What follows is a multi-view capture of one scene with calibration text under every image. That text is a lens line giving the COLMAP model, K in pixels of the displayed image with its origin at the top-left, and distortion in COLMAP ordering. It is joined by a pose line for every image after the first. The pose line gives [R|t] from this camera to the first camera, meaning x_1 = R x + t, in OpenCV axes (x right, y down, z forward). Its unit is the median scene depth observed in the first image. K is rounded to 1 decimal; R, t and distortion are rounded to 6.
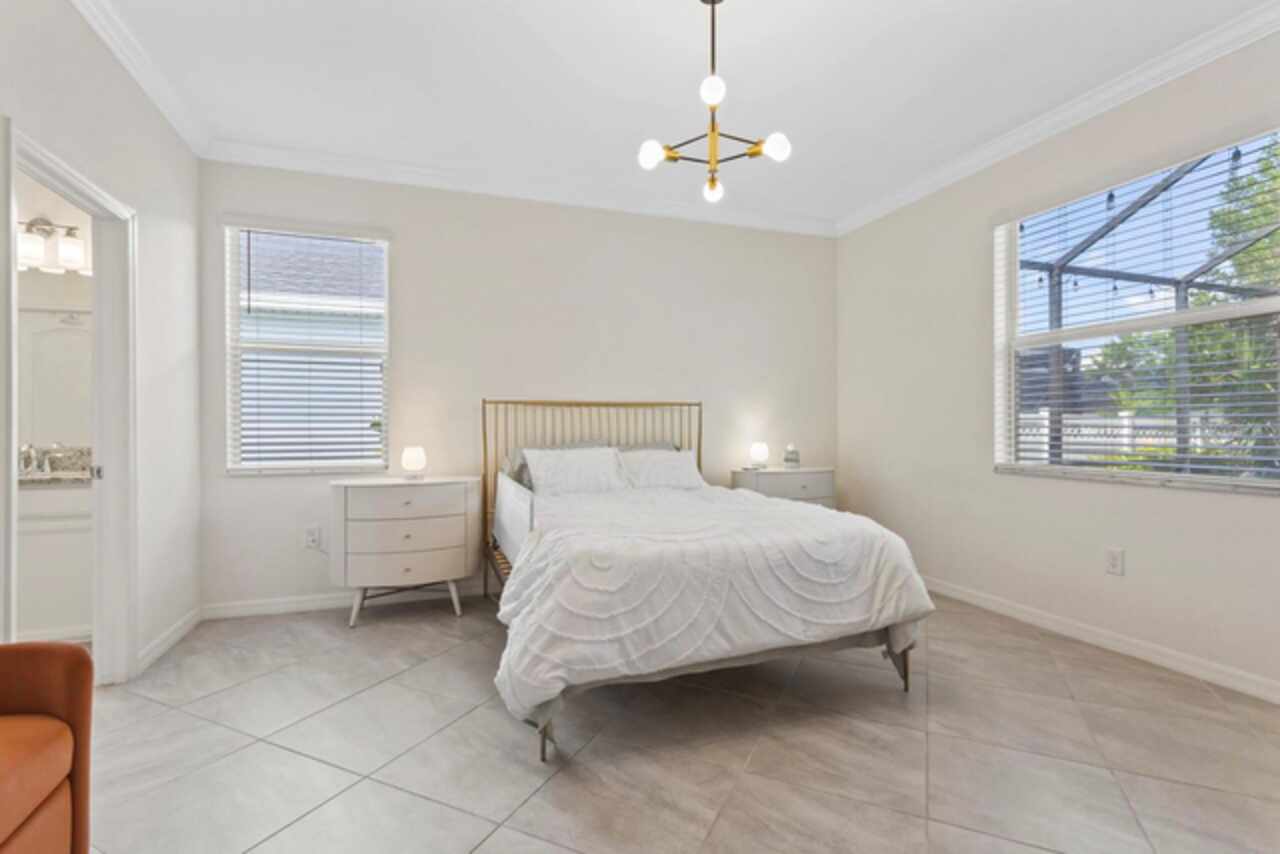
lens RADIAL K [[590.7, 0, 639.1], [0, 590.7, 422.5], [0, 0, 1]] dist [0.000371, 0.000109]
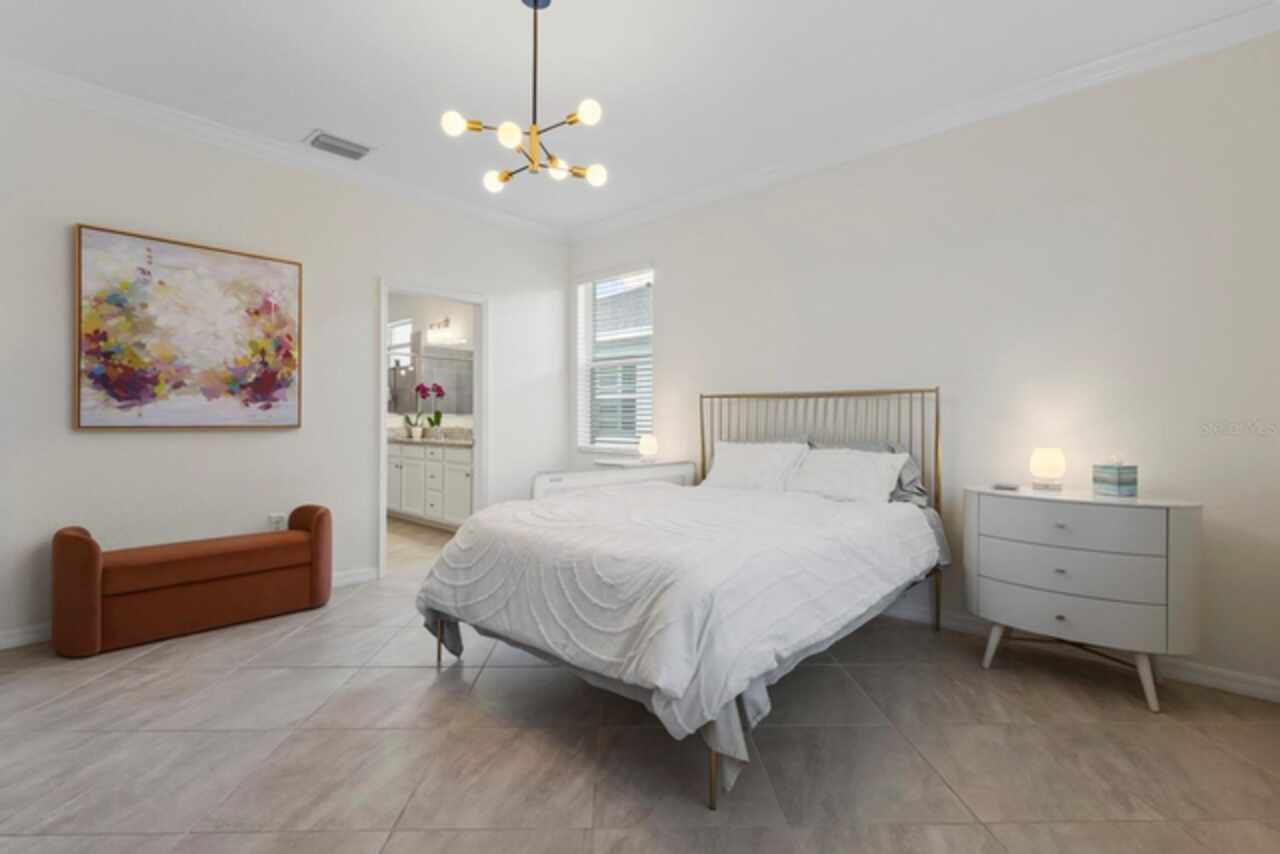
lens RADIAL K [[590.7, 0, 633.8], [0, 590.7, 419.5], [0, 0, 1]] dist [0.000371, 0.000109]
pose [[0.462196, 0.006658, -0.886753, 0.644831], [-0.001051, 0.999975, 0.006960, -0.000029], [0.886777, -0.002285, 0.462191, 0.386389]]
